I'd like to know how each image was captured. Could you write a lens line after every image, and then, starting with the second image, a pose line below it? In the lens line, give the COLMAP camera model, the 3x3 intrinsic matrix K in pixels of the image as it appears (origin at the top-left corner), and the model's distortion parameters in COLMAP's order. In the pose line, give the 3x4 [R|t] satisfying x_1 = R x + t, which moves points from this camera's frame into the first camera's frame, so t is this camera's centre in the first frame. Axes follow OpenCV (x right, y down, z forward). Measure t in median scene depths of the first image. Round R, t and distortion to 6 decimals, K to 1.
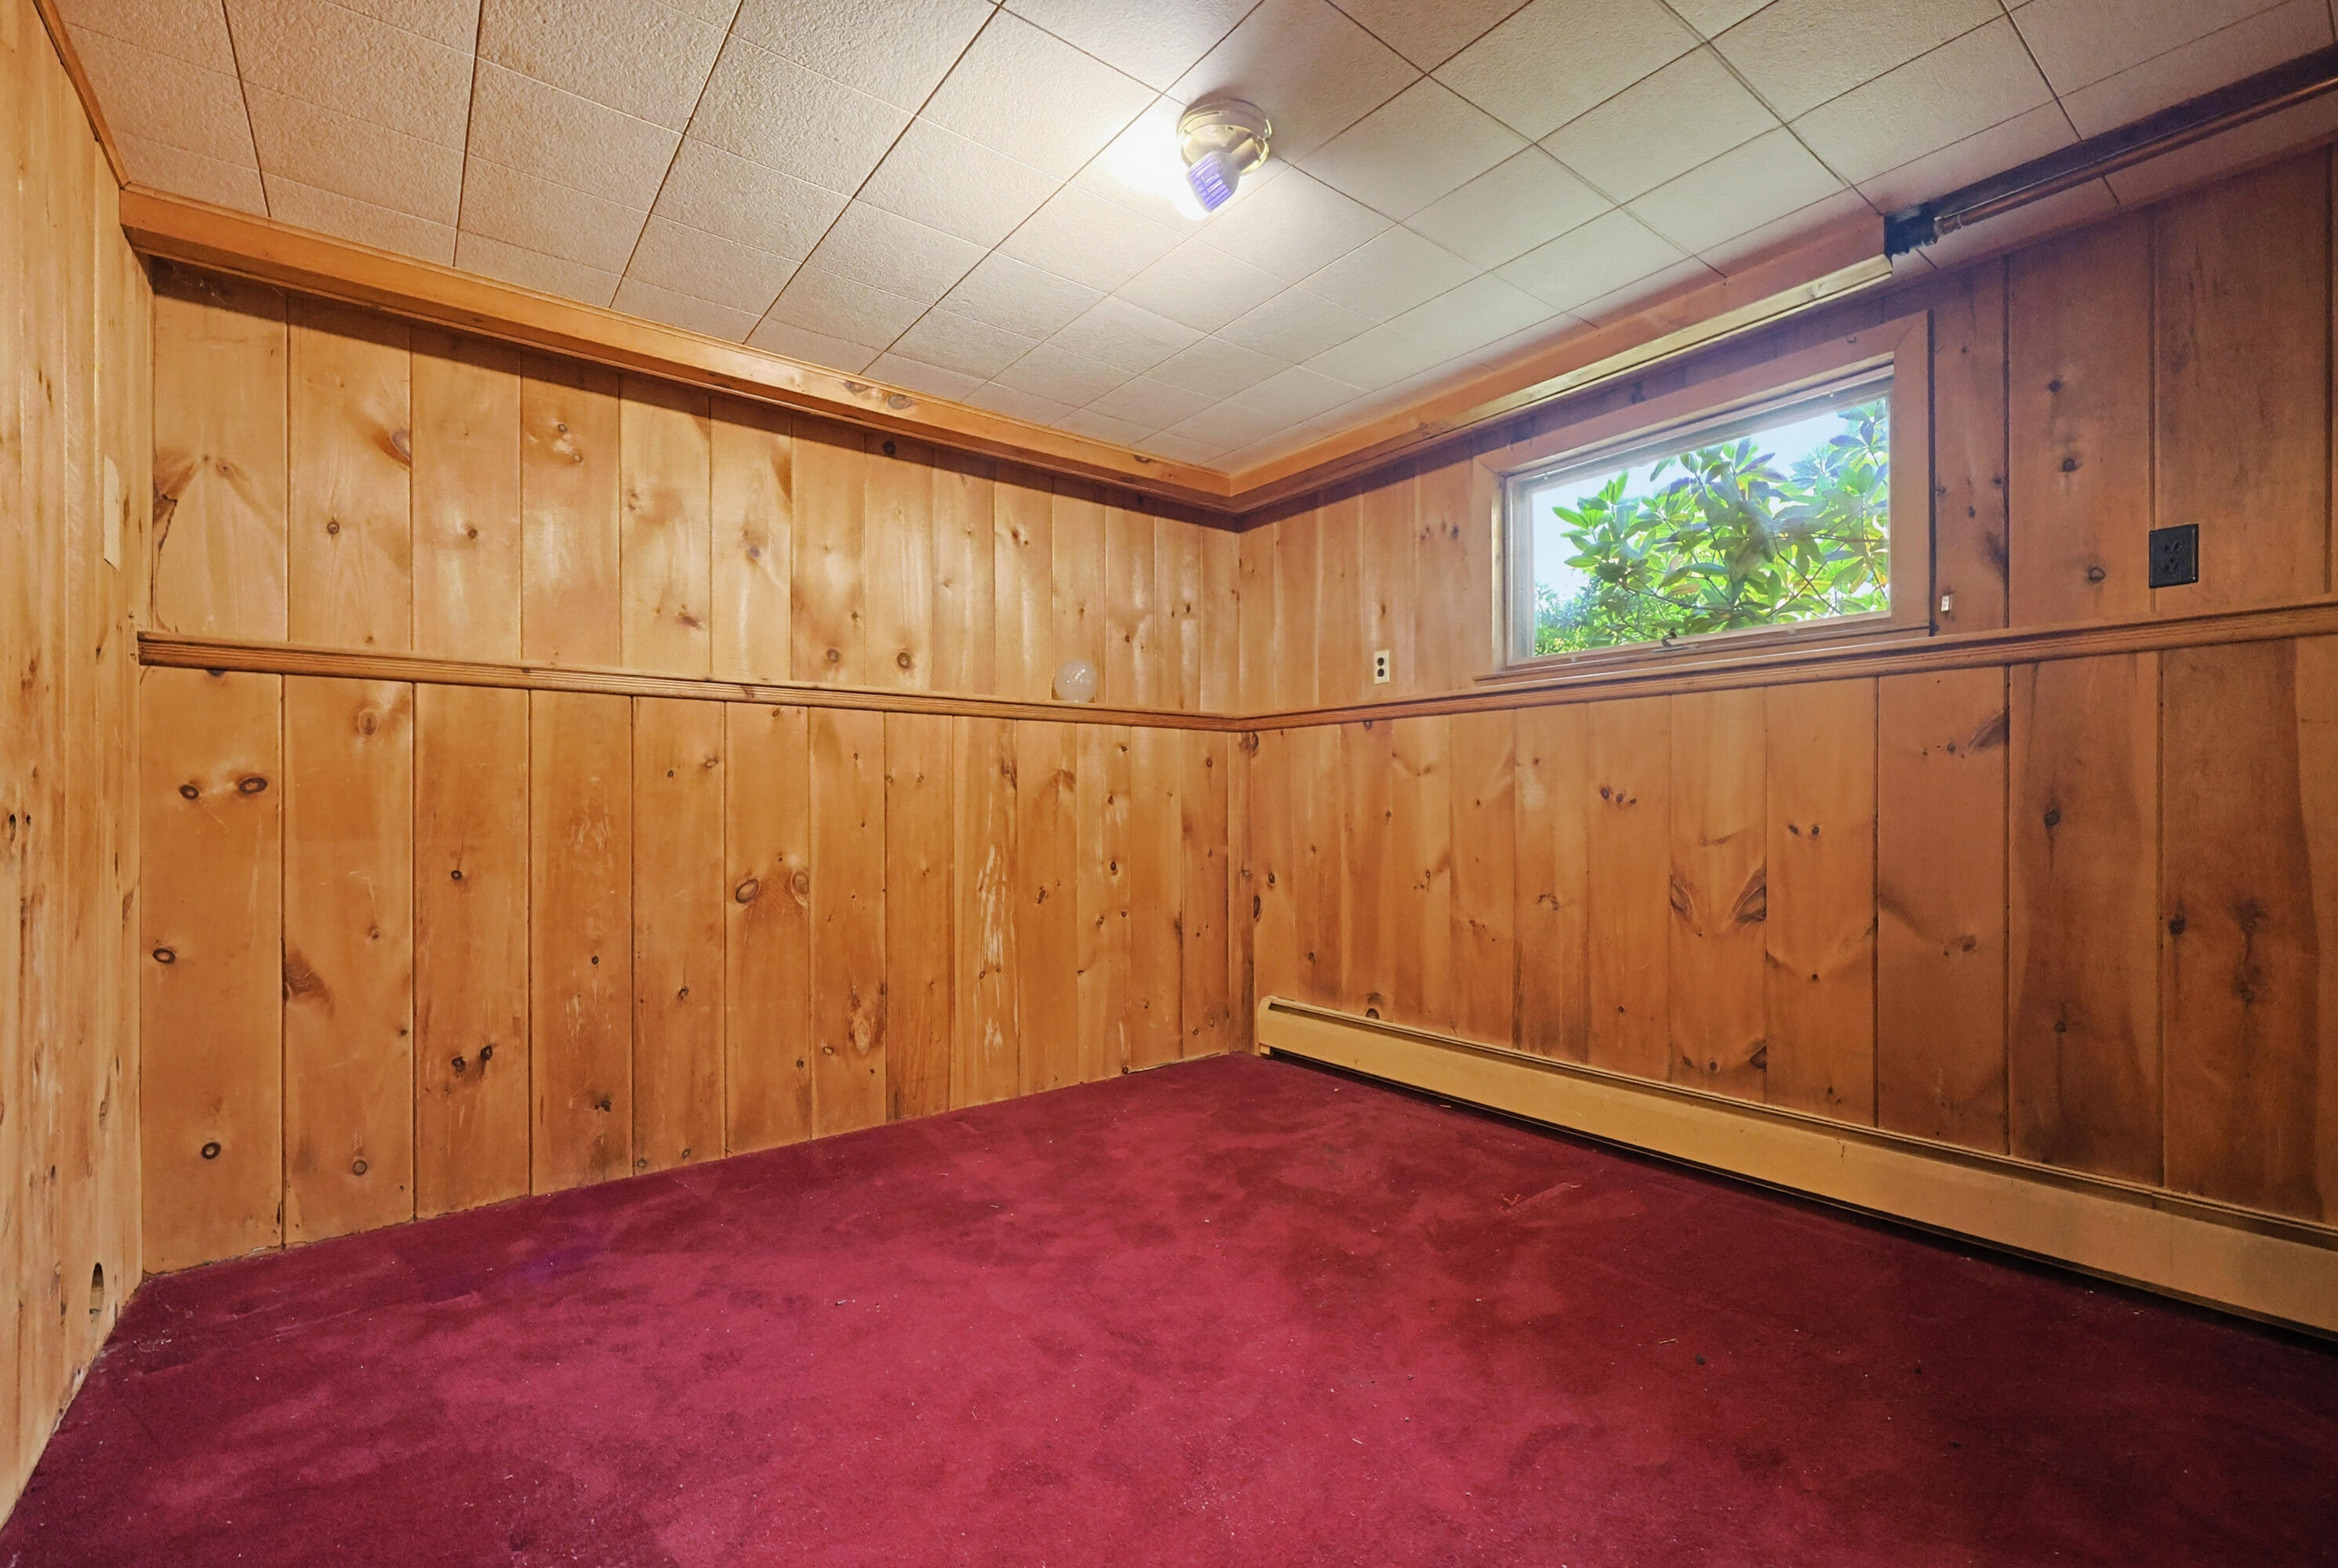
lens RADIAL K [[1011.2, 0, 1177.7], [0, 1011.2, 809.1], [0, 0, 1]] dist [0.000853, -0.000712]
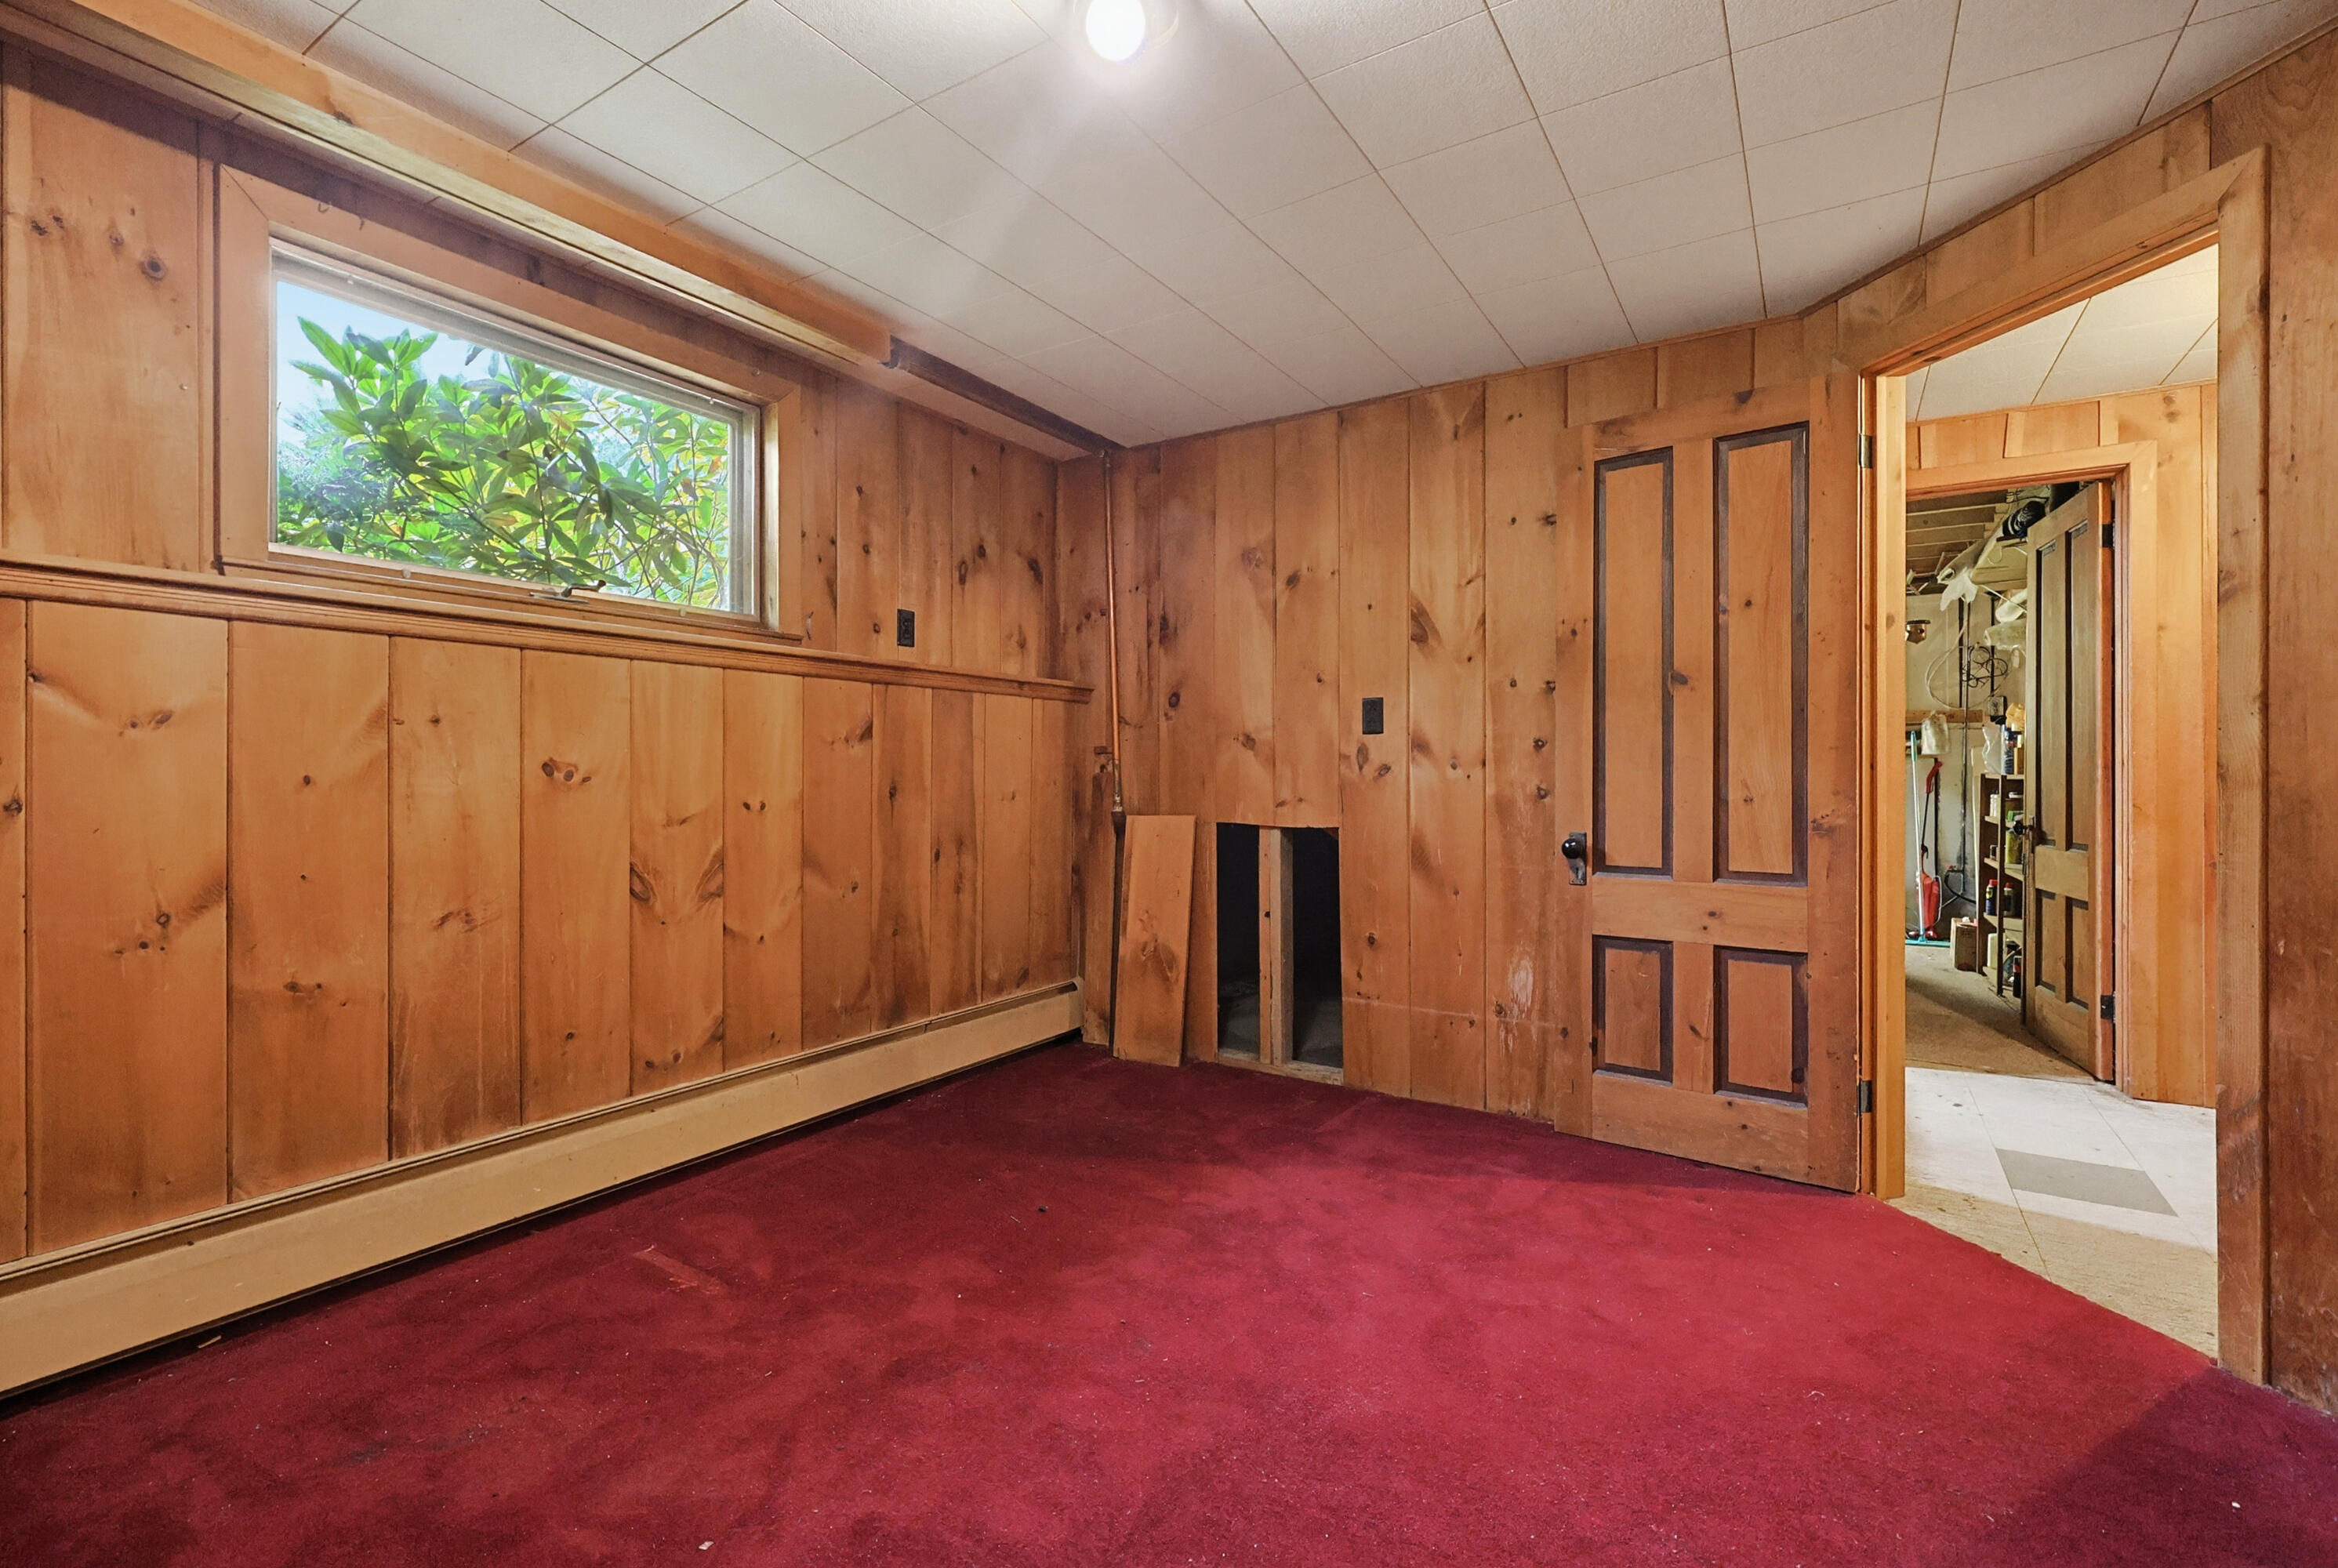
lens RADIAL K [[1023.4, 0, 1198.6], [0, 1023.4, 783.4], [0, 0, 1]] dist [0.000047, -0.000309]
pose [[-0.349565, -0.006230, 0.936891, -0.552297], [0.002491, 0.999968, 0.007579, -0.010317], [-0.936909, 0.004983, -0.349538, 0.889545]]
